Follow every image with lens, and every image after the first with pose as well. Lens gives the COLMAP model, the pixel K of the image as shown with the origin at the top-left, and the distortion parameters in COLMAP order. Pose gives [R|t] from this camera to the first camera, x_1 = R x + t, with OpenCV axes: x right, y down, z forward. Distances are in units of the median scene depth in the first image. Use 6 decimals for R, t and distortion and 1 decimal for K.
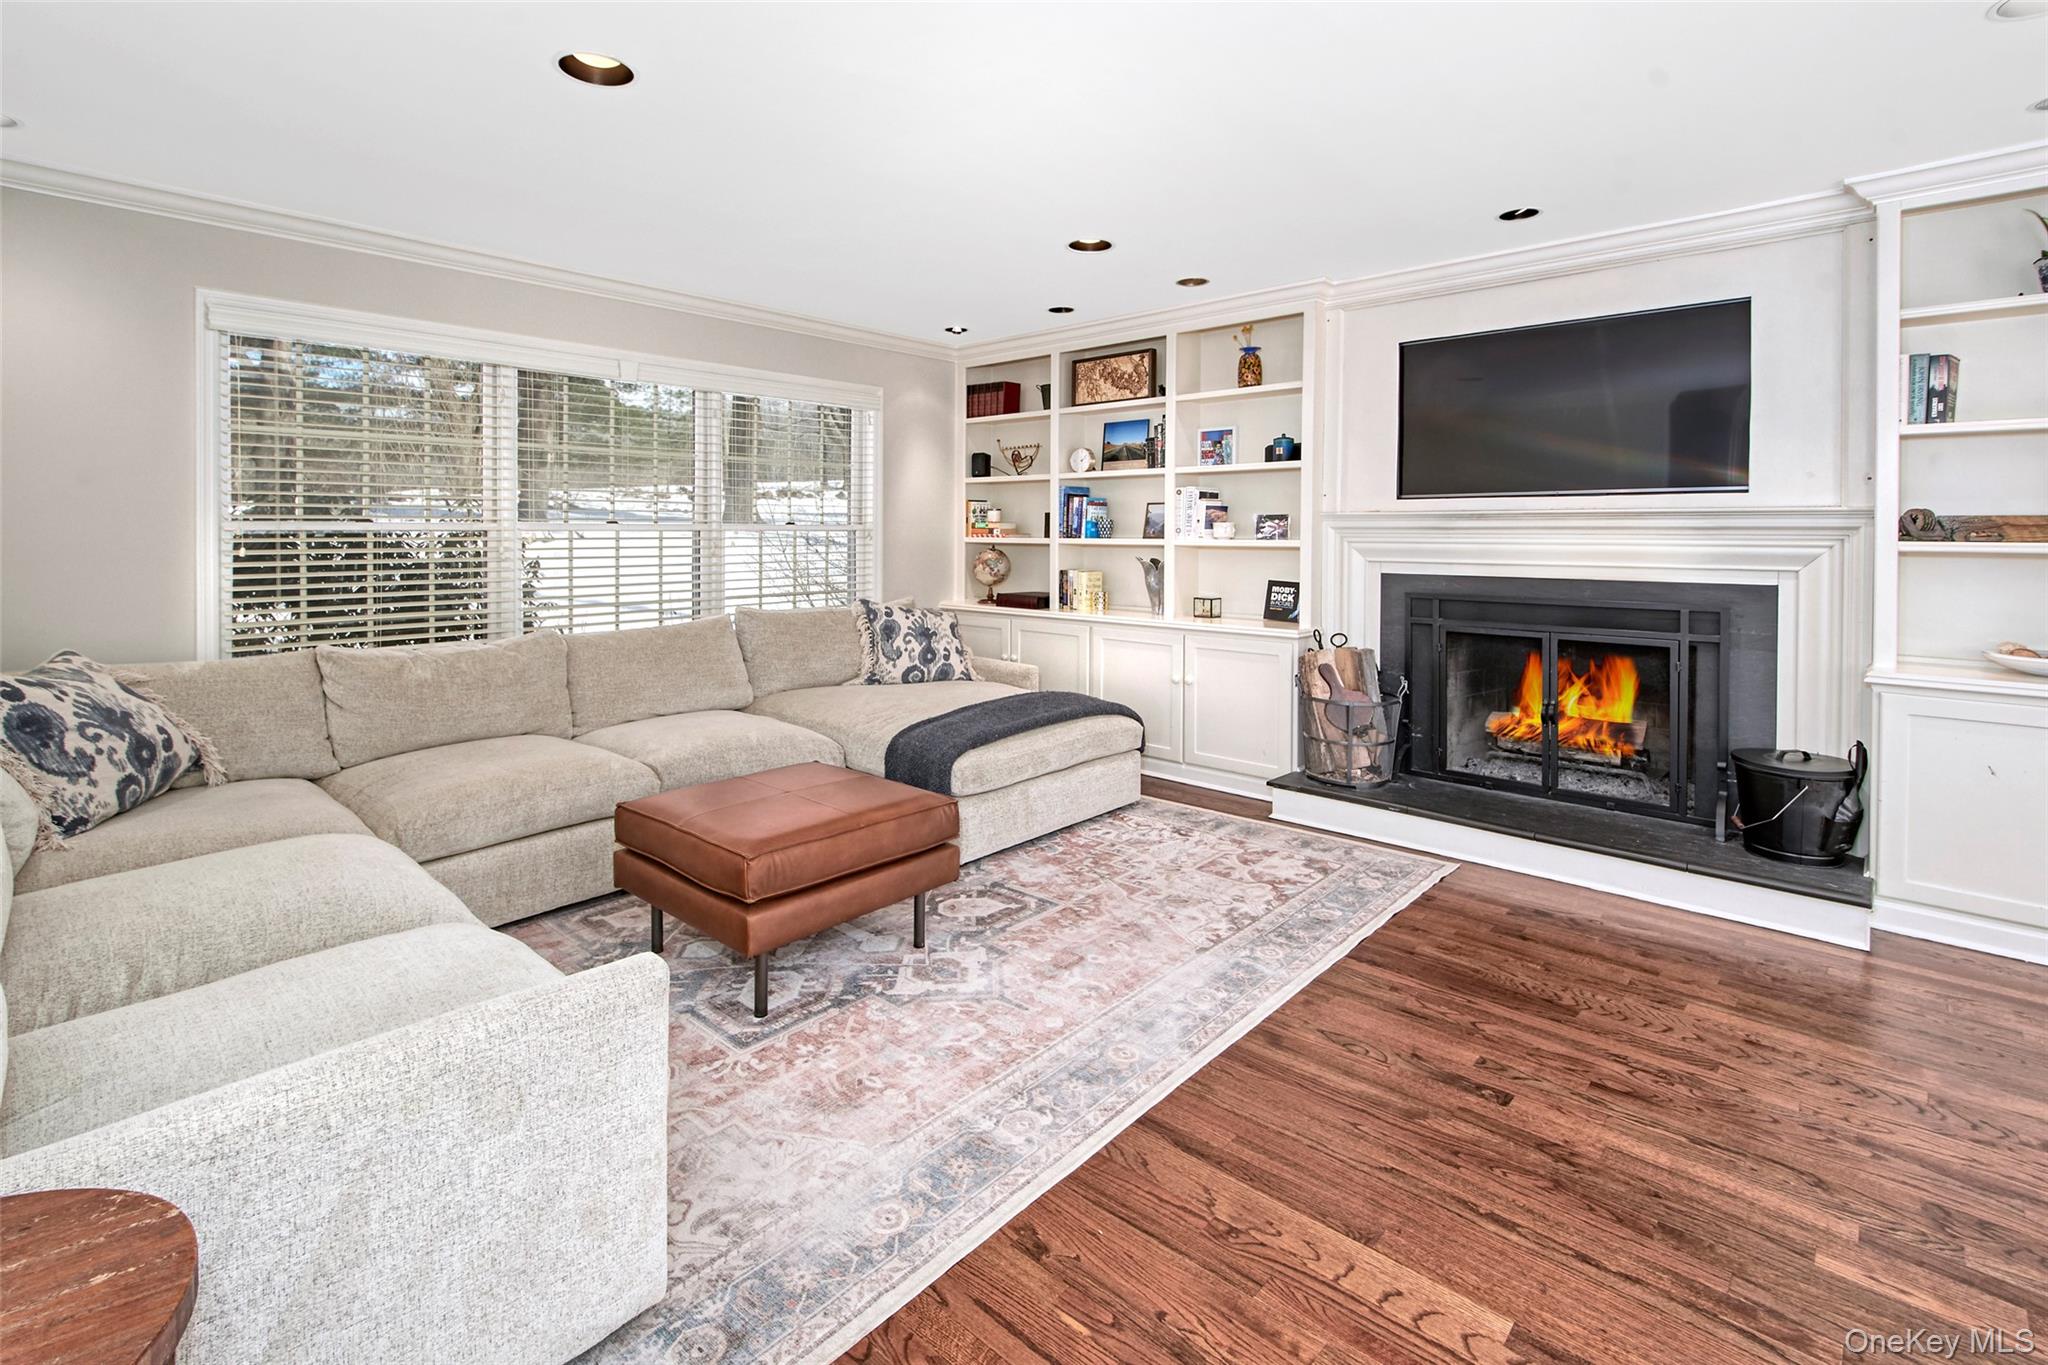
lens RADIAL K [[957.0, 0, 1059.8], [0, 957.0, 539.2], [0, 0, 1]] dist [-0.000720, -0.001178]
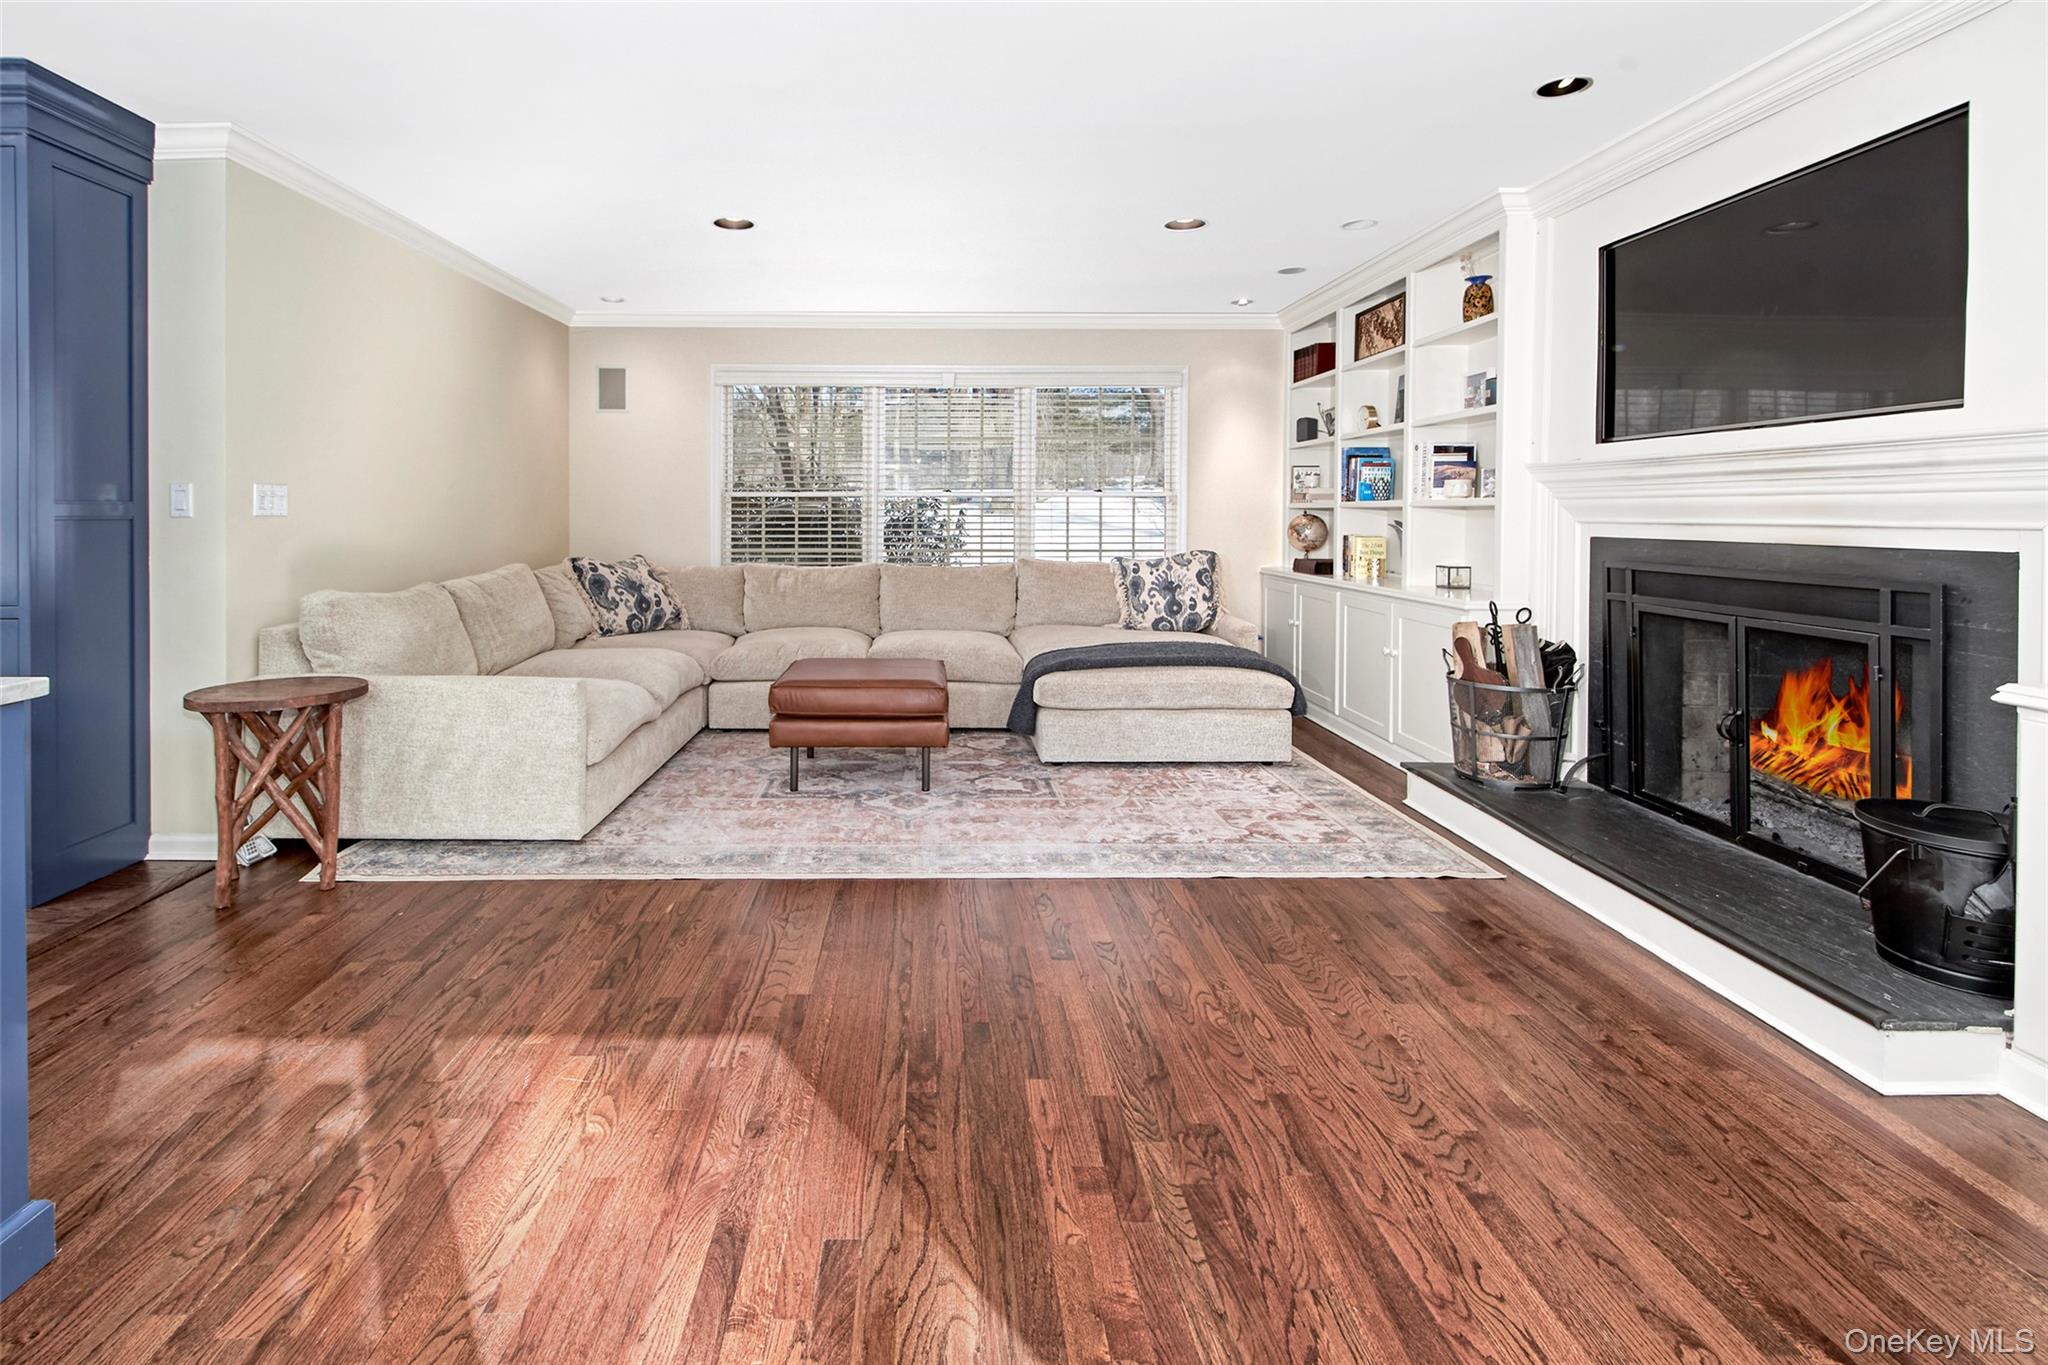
lens RADIAL K [[1005.7, 0, 939.4], [0, 1005.7, 524.0], [0, 0, 1]] dist [0.000635, -0.001276]
pose [[0.667619, 0.007182, -0.744468, 0.711844], [-0.005818, 0.999973, 0.004429, 0.028611], [0.744480, 0.001375, 0.667643, 0.037547]]
